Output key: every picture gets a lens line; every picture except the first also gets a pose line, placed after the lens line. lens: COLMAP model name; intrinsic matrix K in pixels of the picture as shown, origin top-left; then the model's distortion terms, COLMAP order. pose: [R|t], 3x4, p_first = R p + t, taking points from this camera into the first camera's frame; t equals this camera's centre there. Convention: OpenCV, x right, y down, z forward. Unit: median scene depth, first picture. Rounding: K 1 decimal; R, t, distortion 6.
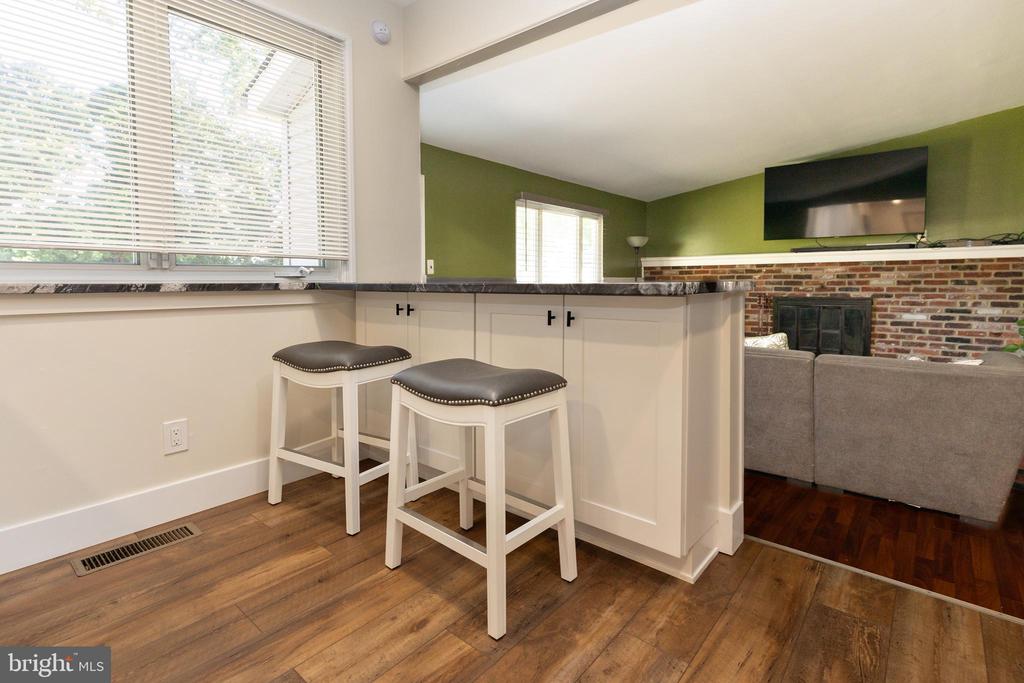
lens RADIAL K [[500.9, 0, 521.9], [0, 500.9, 297.0], [0, 0, 1]] dist [0.004849, -0.000391]
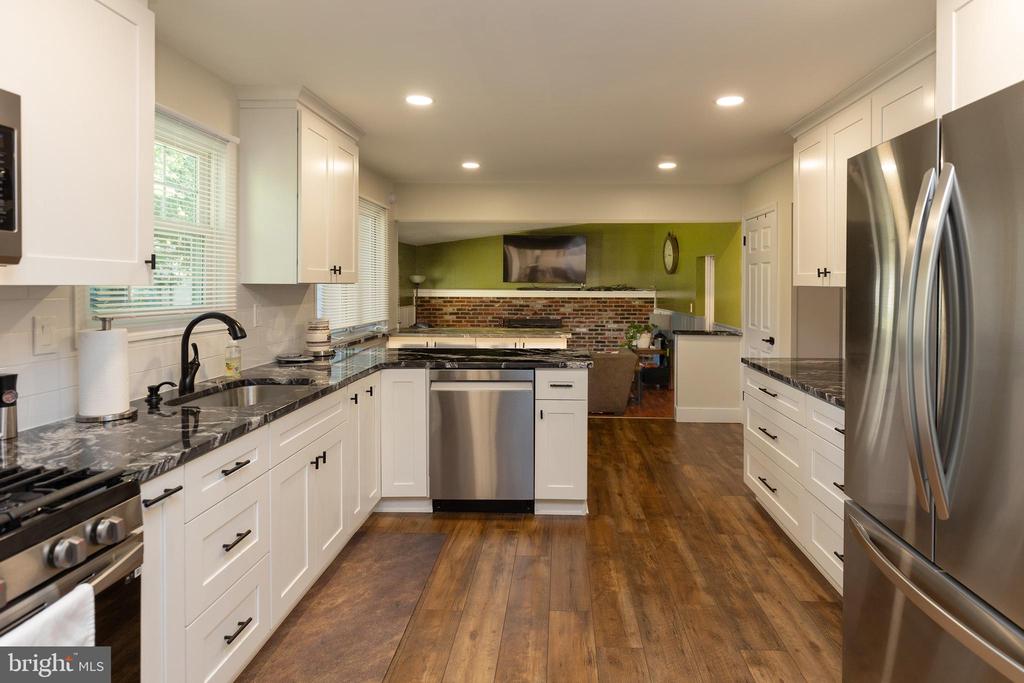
lens RADIAL K [[570.8, 0, 536.4], [0, 570.8, 286.2], [0, 0, 1]] dist [0.001407, 0.004213]
pose [[0.797929, 0.007026, 0.602711, -0.581273], [0.011025, 0.999595, -0.026248, -0.066301], [-0.602651, 0.027589, 0.797528, -0.531672]]
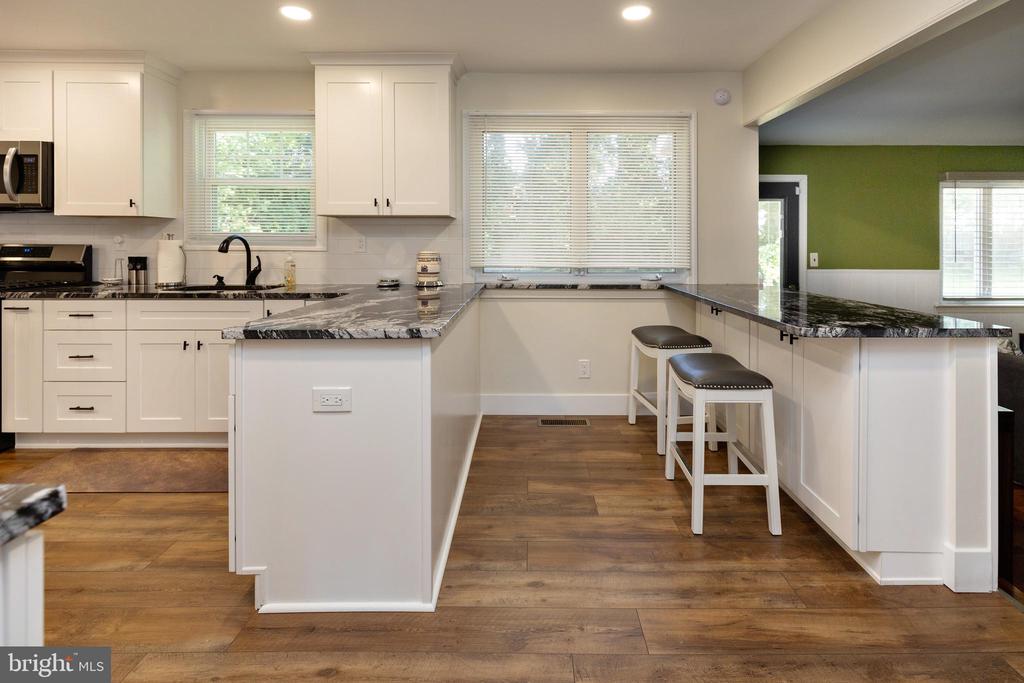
lens RADIAL K [[501.8, 0, 525.5], [0, 501.8, 240.6], [0, 0, 1]] dist [0.002780, -0.000358]
pose [[0.632912, 0.004183, -0.774212, 0.207631], [-0.029845, 0.999374, -0.018999, -0.051491], [0.773648, 0.035131, 0.632641, -0.115068]]
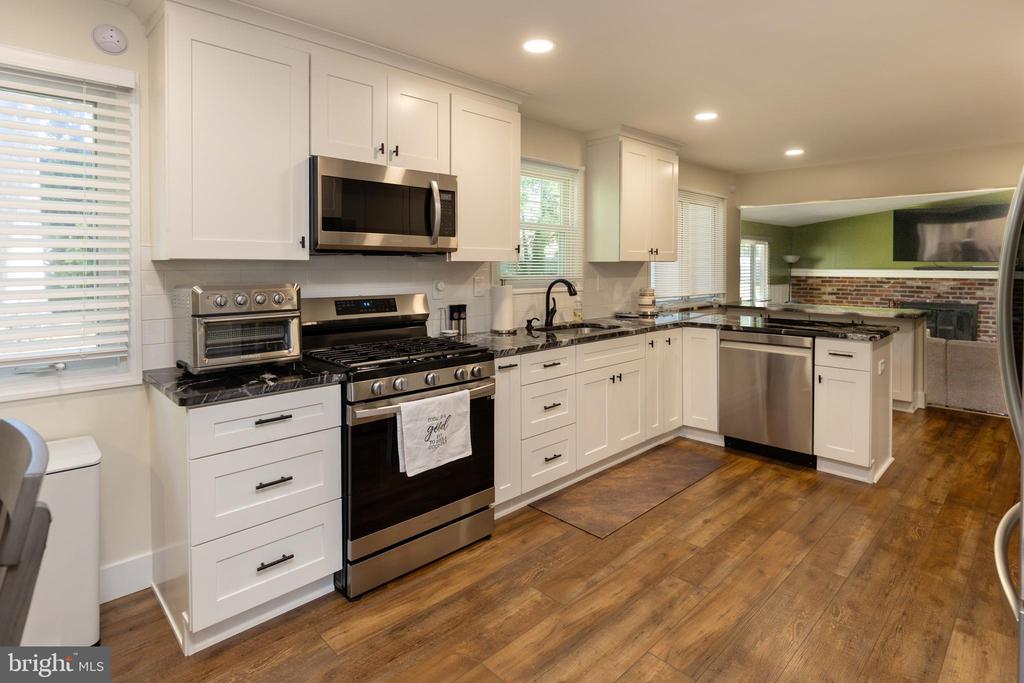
lens RADIAL K [[528.8, 0, 515.2], [0, 528.8, 269.4], [0, 0, 1]] dist [0.004217, 0.000404]
pose [[0.994091, 0.006903, -0.108334, -0.494009], [-0.009477, 0.999684, -0.023268, -0.055671], [0.108139, 0.024157, 0.993842, -0.711679]]
